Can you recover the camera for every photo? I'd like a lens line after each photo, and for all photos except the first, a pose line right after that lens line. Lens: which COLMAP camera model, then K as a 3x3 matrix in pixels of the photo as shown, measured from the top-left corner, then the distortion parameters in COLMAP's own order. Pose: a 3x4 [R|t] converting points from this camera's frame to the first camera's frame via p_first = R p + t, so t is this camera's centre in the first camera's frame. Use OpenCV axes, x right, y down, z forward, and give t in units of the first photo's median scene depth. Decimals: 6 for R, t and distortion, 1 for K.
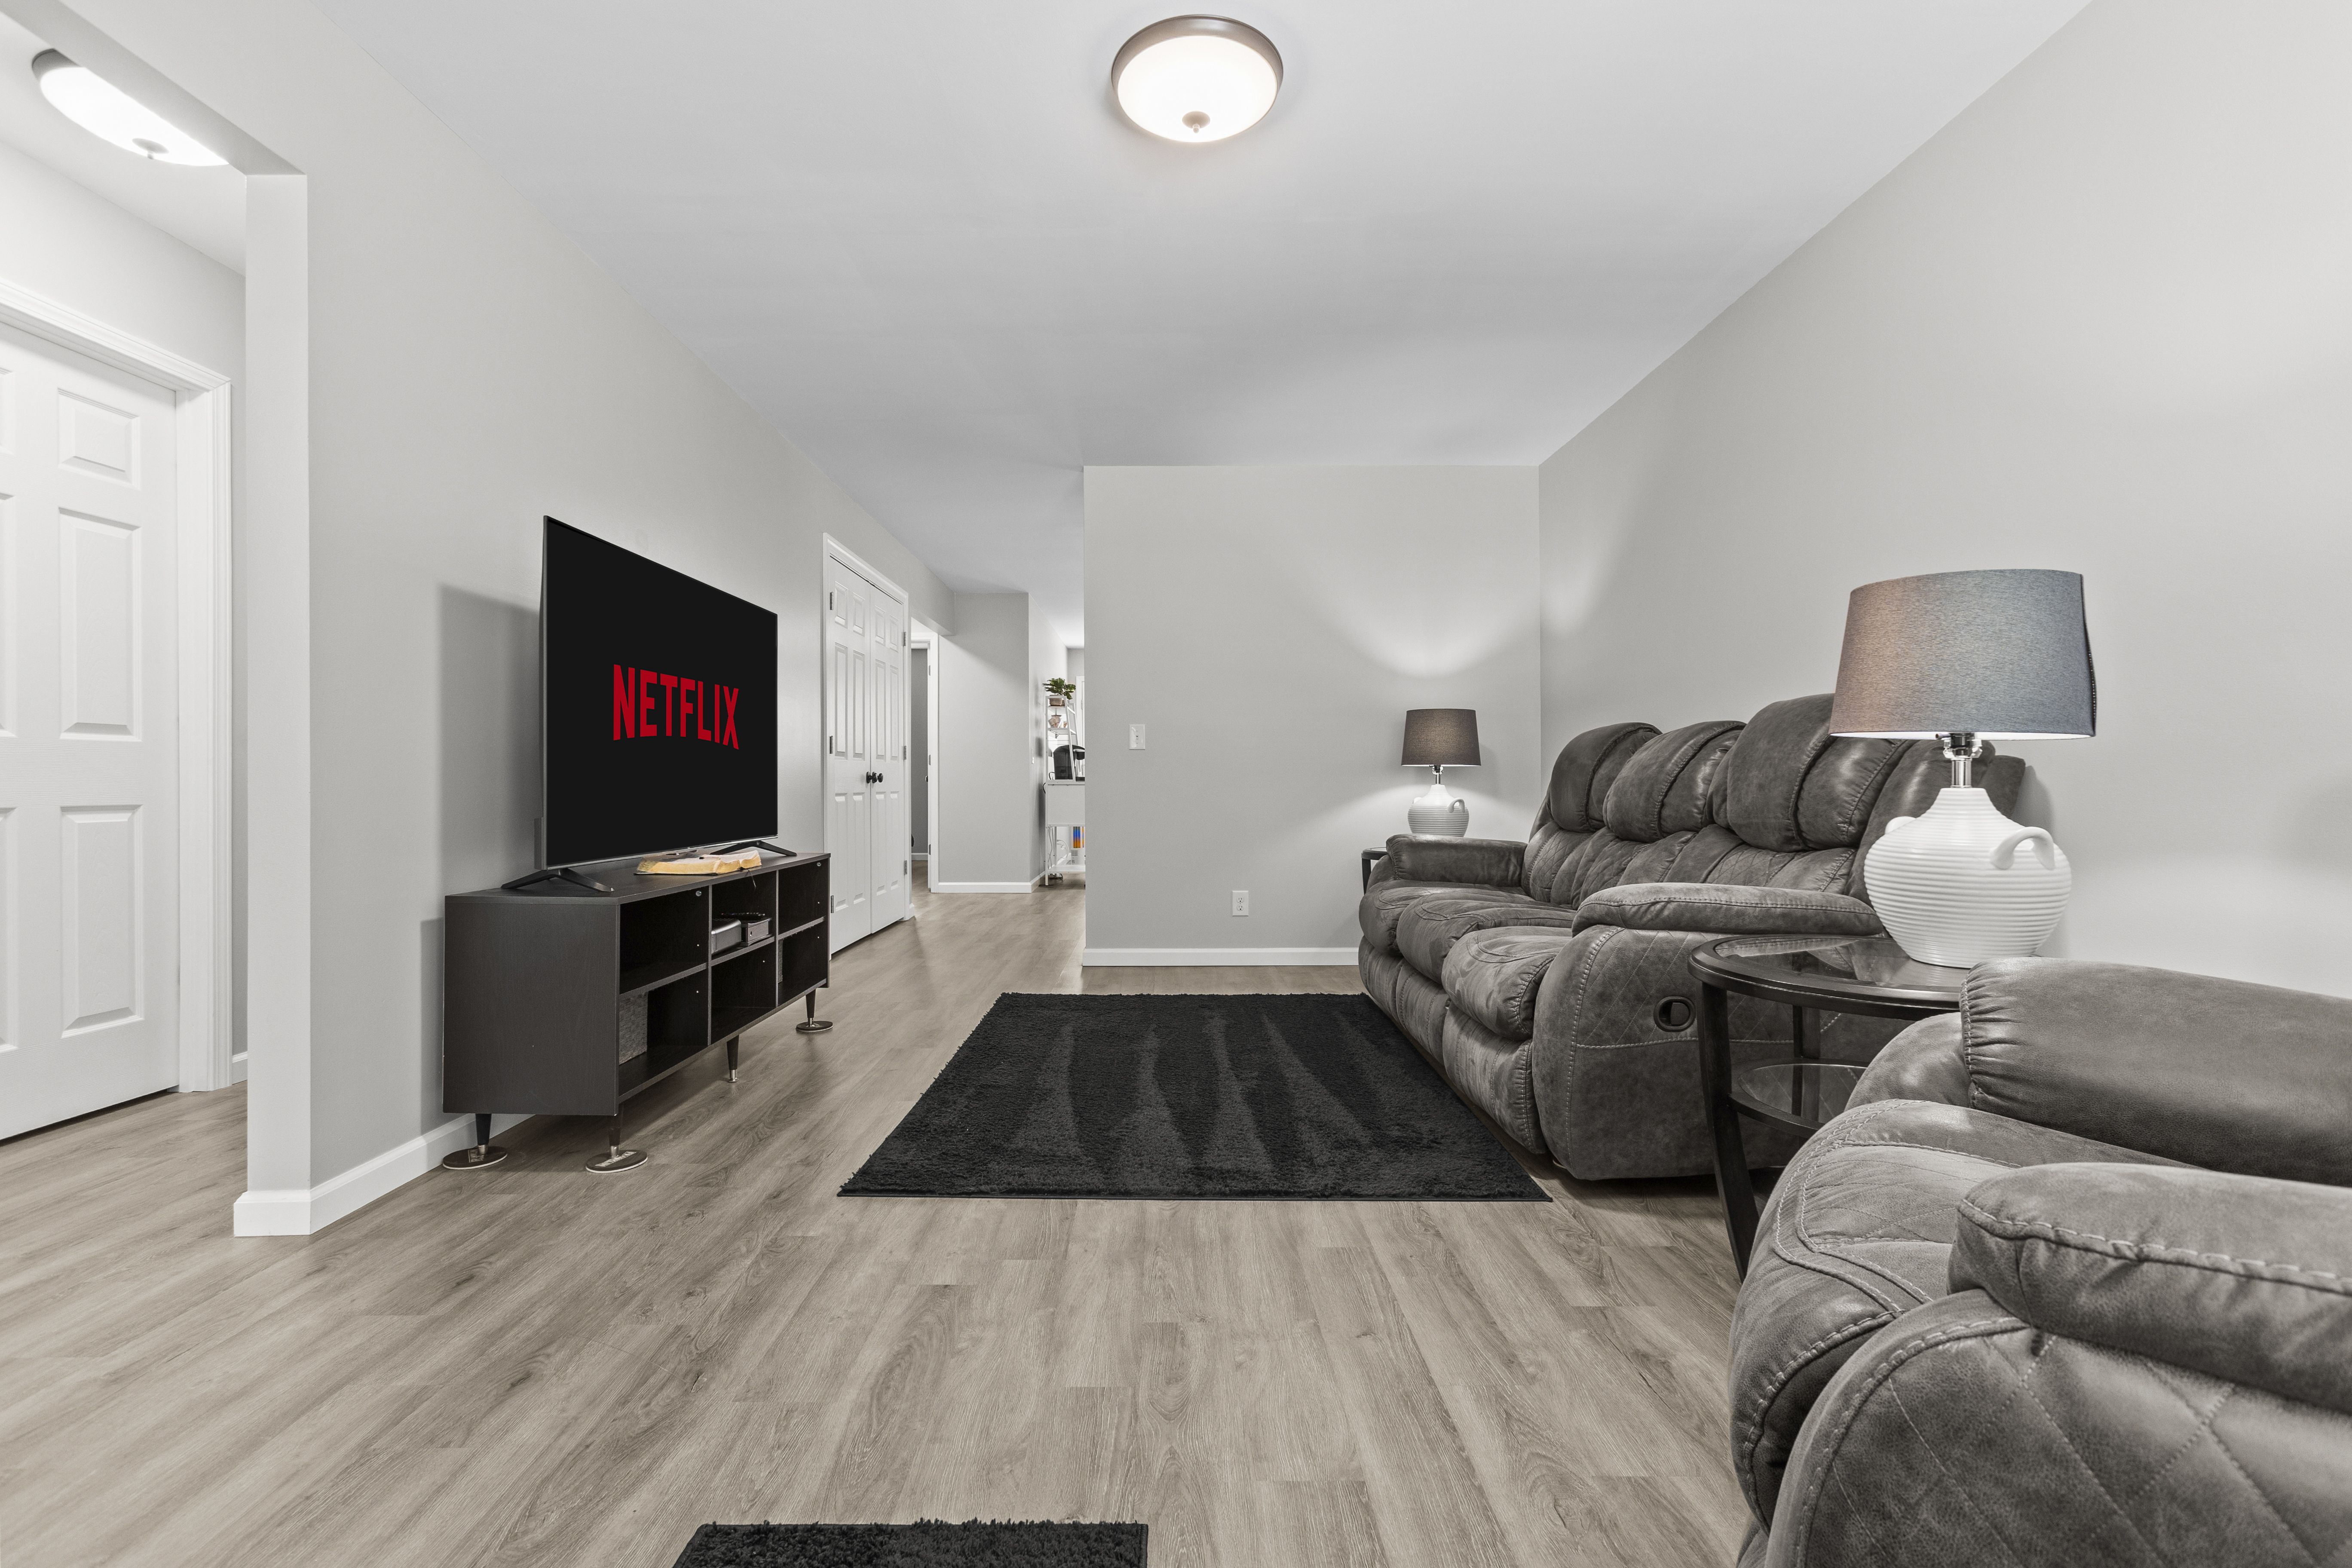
lens RADIAL K [[1053.7, 0, 1174.7], [0, 1053.7, 780.3], [0, 0, 1]] dist [-0.012291, 0.005605]
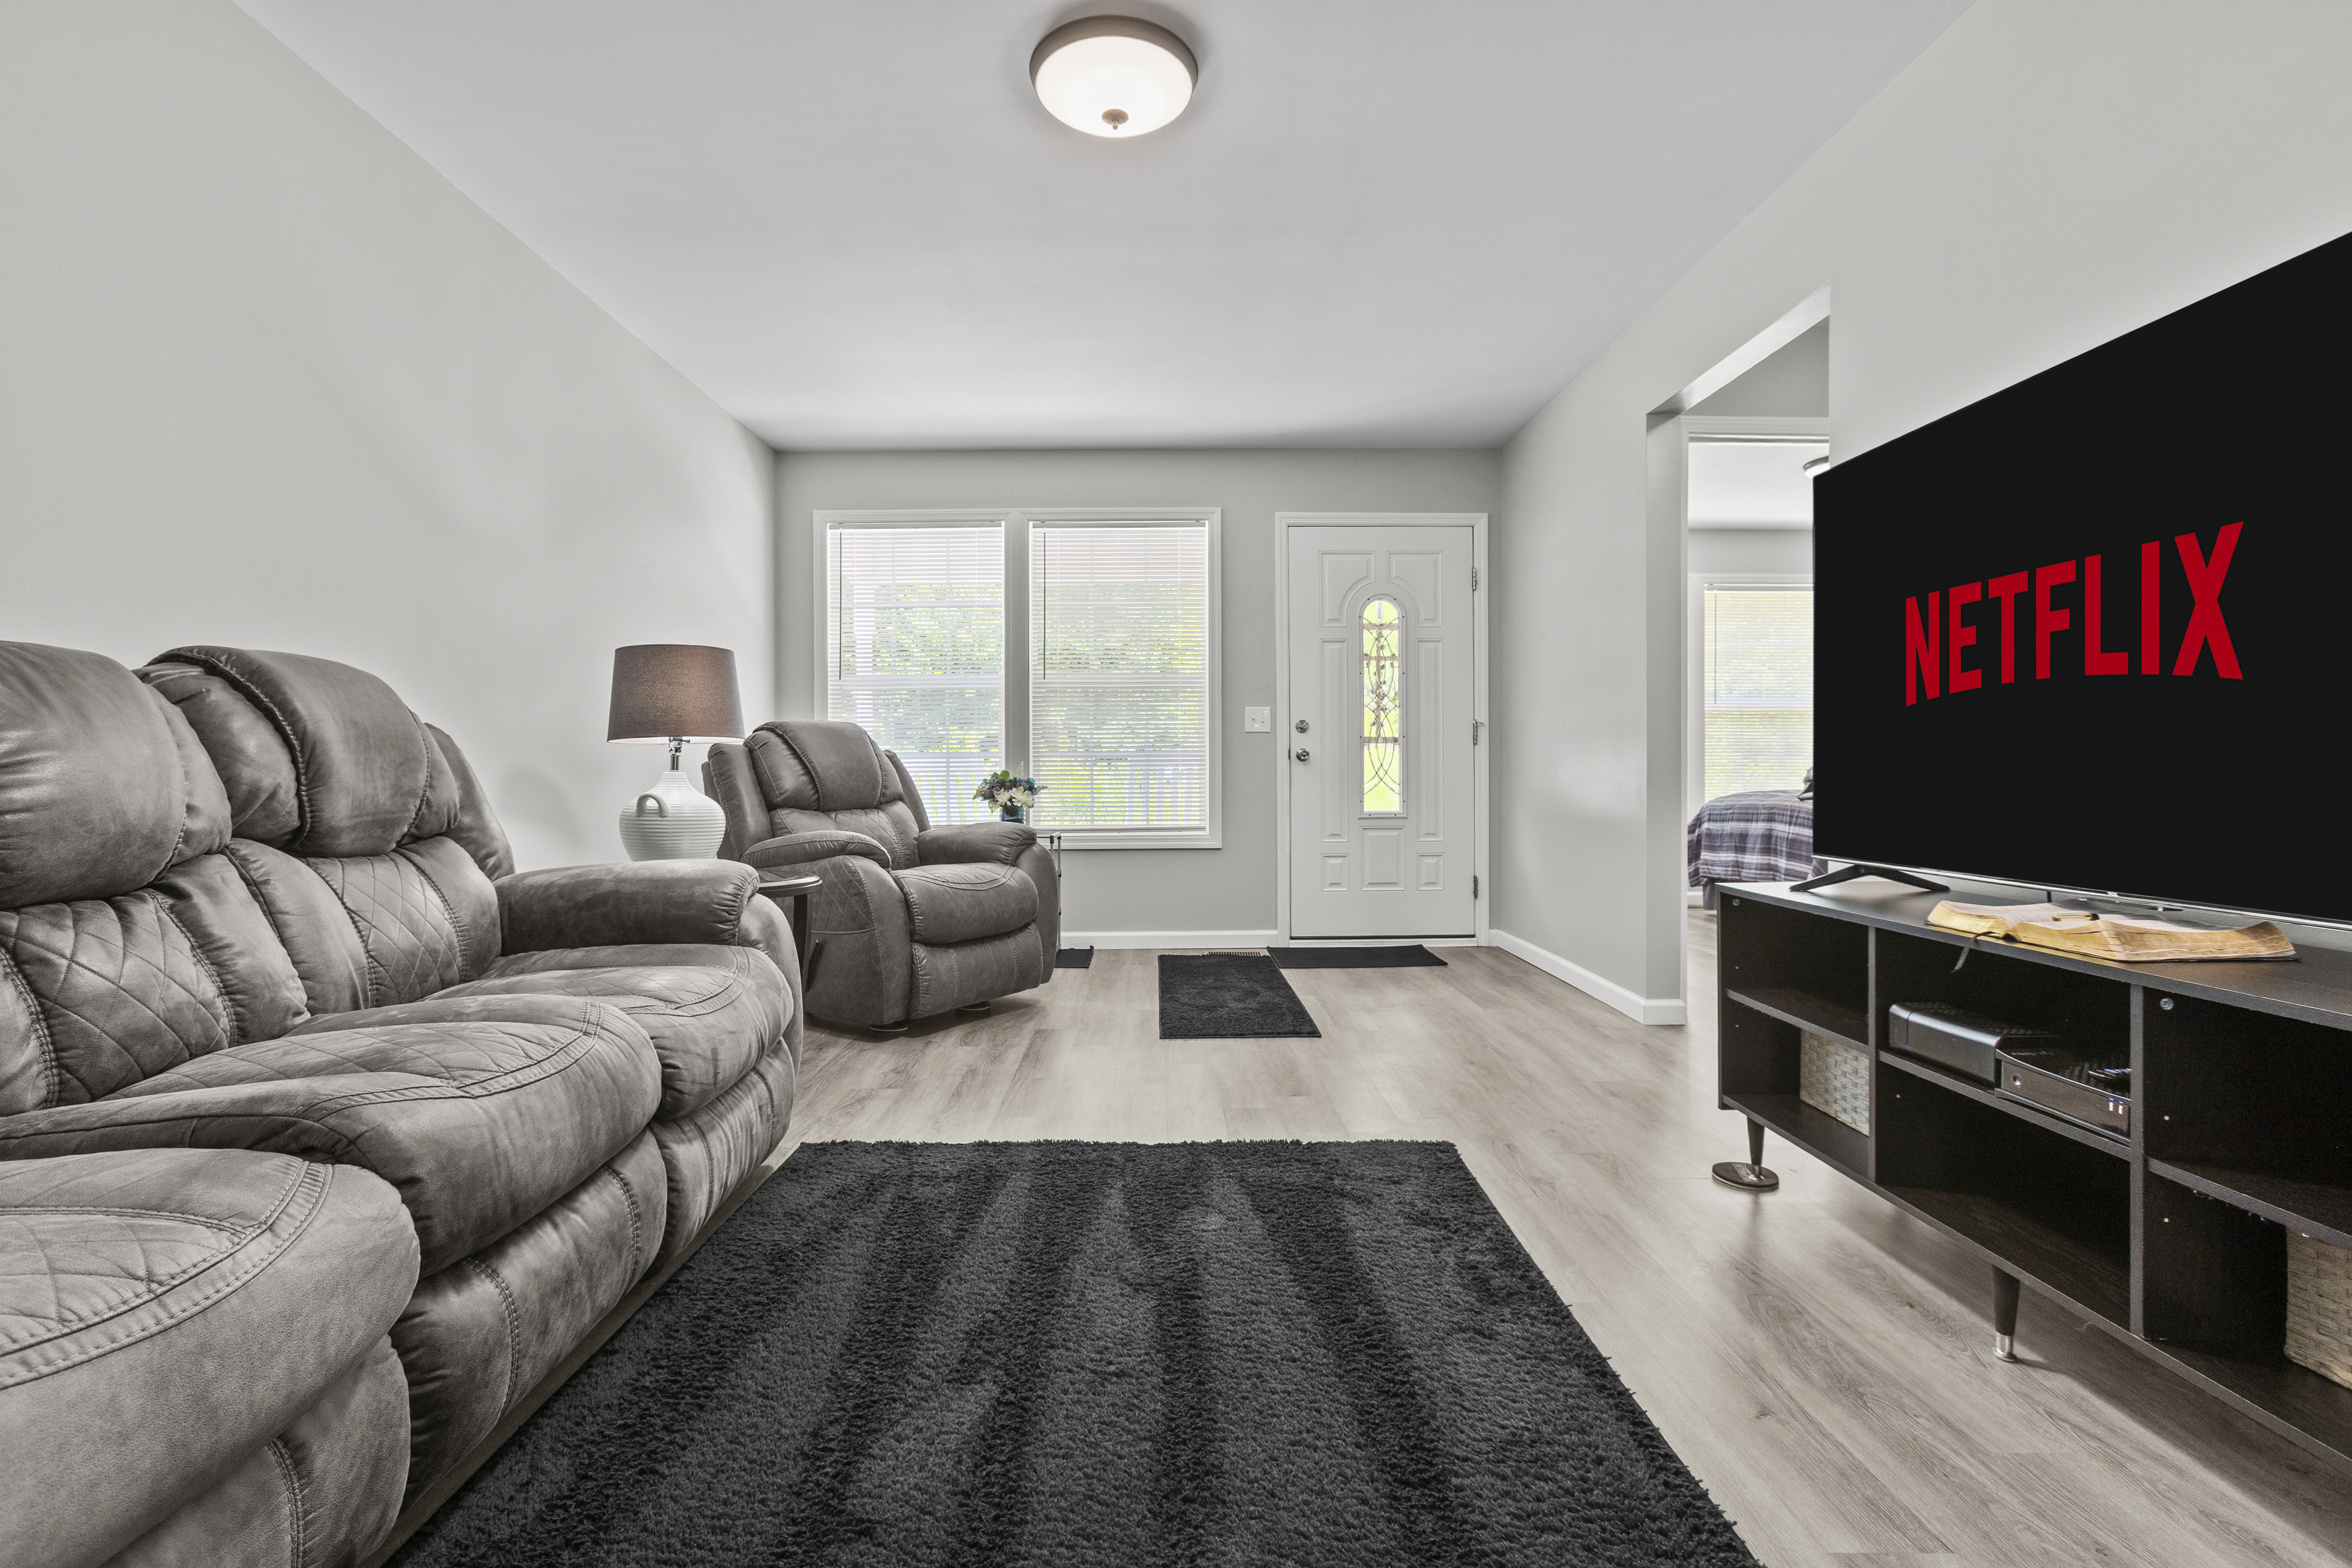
lens RADIAL K [[1053.7, 0, 1180.7], [0, 1053.7, 785.9], [0, 0, 1]] dist [-0.012291, 0.005605]
pose [[-0.999953, 0.006572, -0.007088, -0.028372], [0.006447, 0.999825, 0.017560, 0.001208], [0.007202, 0.017513, -0.999821, 1.610518]]
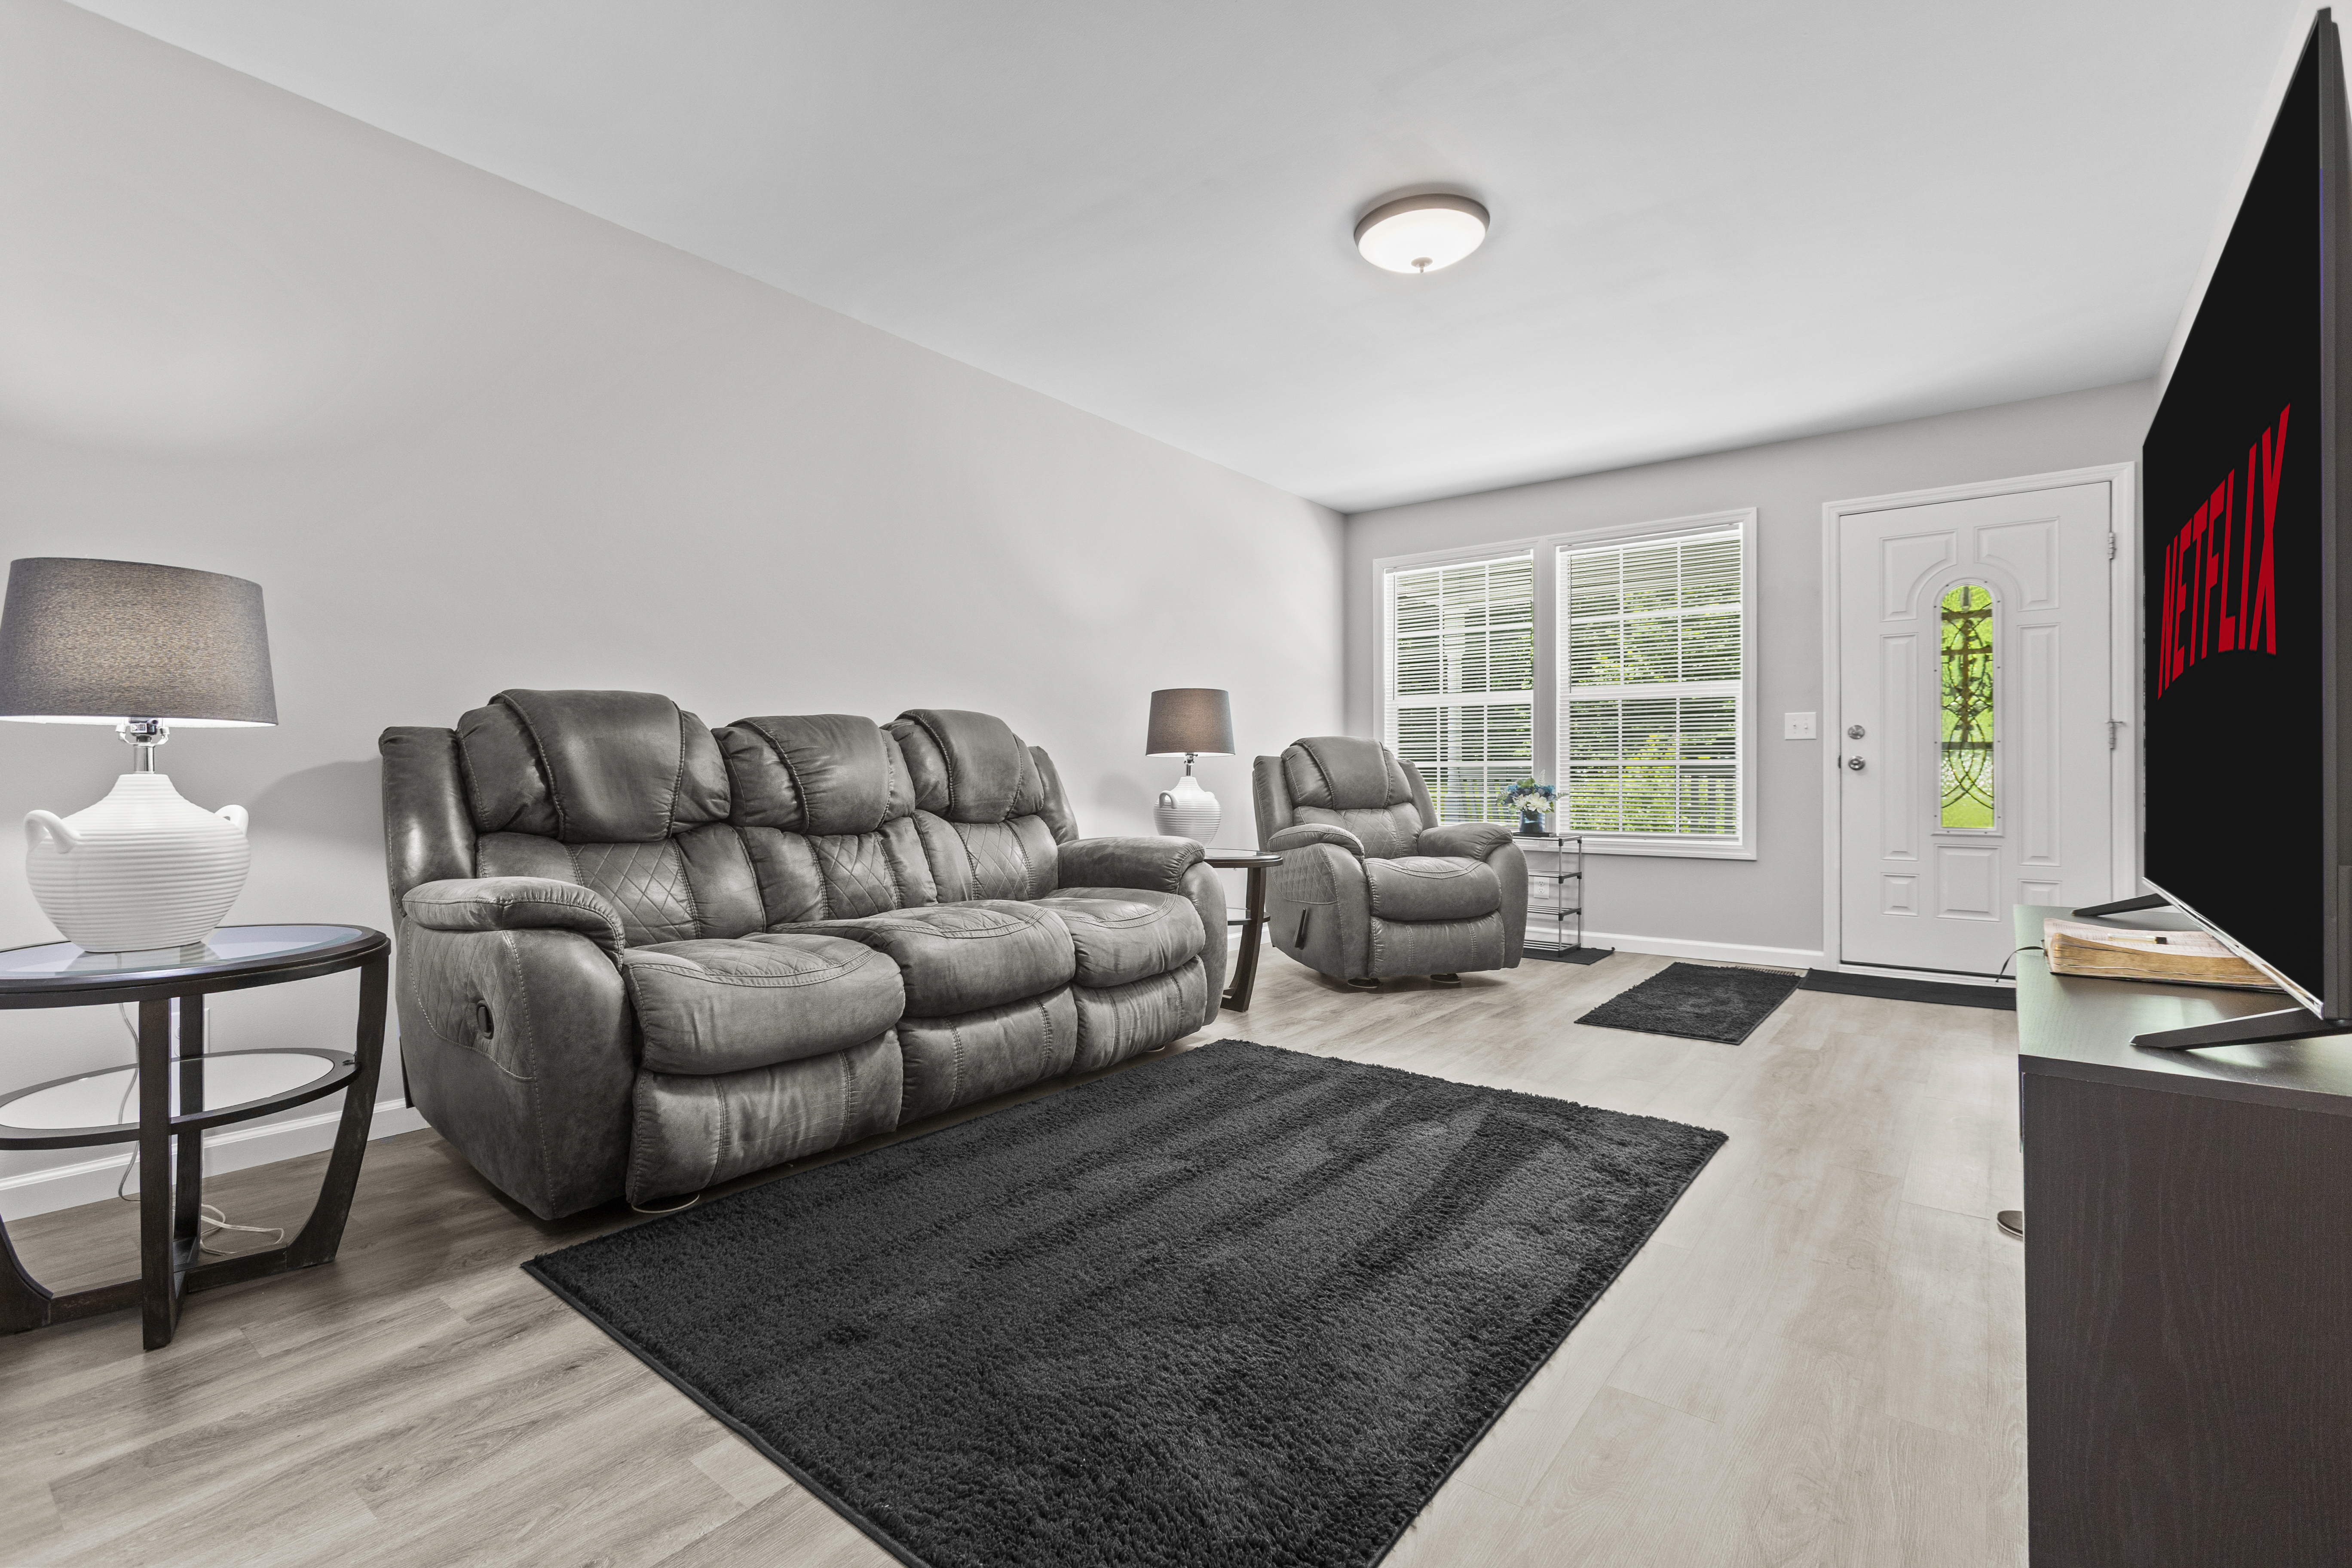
lens RADIAL K [[1053.7, 0, 1187.1], [0, 1053.7, 775.7], [0, 0, 1]] dist [-0.012291, 0.005605]
pose [[-0.798678, 0.000754, 0.601759, -0.437746], [0.000369, 1.000000, -0.000763, 0.001764], [-0.601759, -0.000387, -0.798678, 1.762090]]
